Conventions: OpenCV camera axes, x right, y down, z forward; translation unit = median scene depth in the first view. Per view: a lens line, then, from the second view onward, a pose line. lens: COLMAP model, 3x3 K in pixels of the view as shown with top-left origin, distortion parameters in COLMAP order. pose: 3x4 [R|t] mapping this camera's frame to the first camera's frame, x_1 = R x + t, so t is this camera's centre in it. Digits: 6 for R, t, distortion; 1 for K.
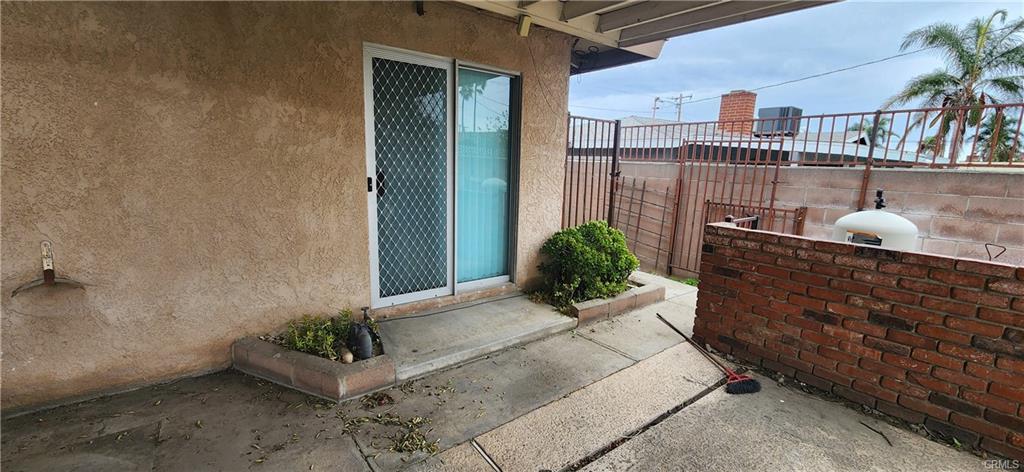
lens RADIAL K [[418.5, 0, 509.7], [0, 418.5, 243.4], [0, 0, 1]] dist [-0.000979, 0.001689]
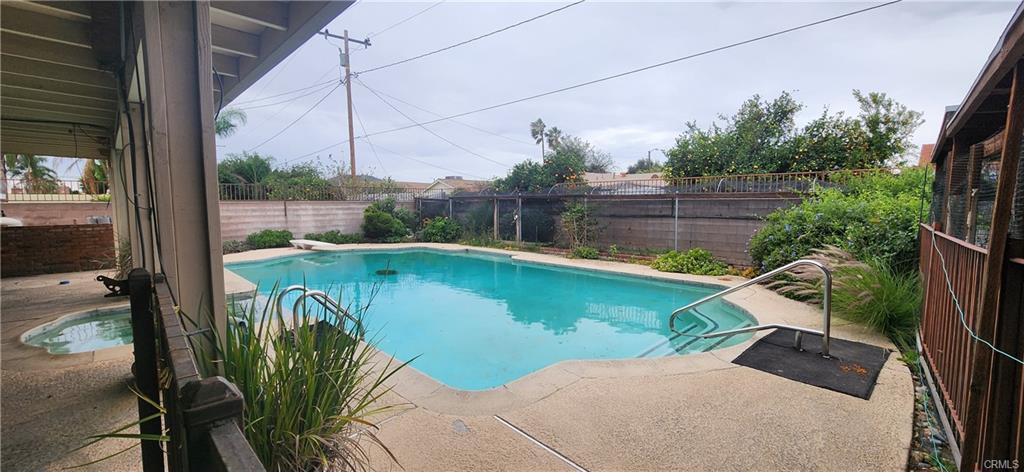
lens RADIAL K [[418.5, 0, 514.3], [0, 418.5, 243.4], [0, 0, 1]] dist [-0.000979, 0.001689]
pose [[-0.115548, -0.122806, 0.985681, -2.325312], [0.190678, 0.971130, 0.143345, 0.342666], [-0.974829, 0.204511, -0.088796, -2.067529]]
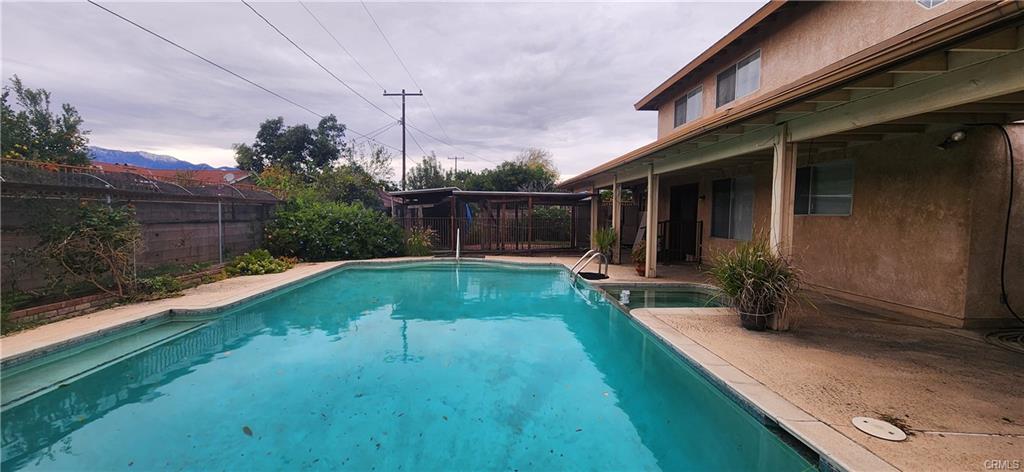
lens RADIAL K [[418.5, 0, 512.2], [0, 418.5, 225.4], [0, 0, 1]] dist [-0.000979, 0.001689]
pose [[-0.578886, -0.011081, -0.815333, 1.669818], [-0.184537, 0.975745, 0.117760, 0.154463], [0.794253, 0.218628, -0.566890, -0.403508]]
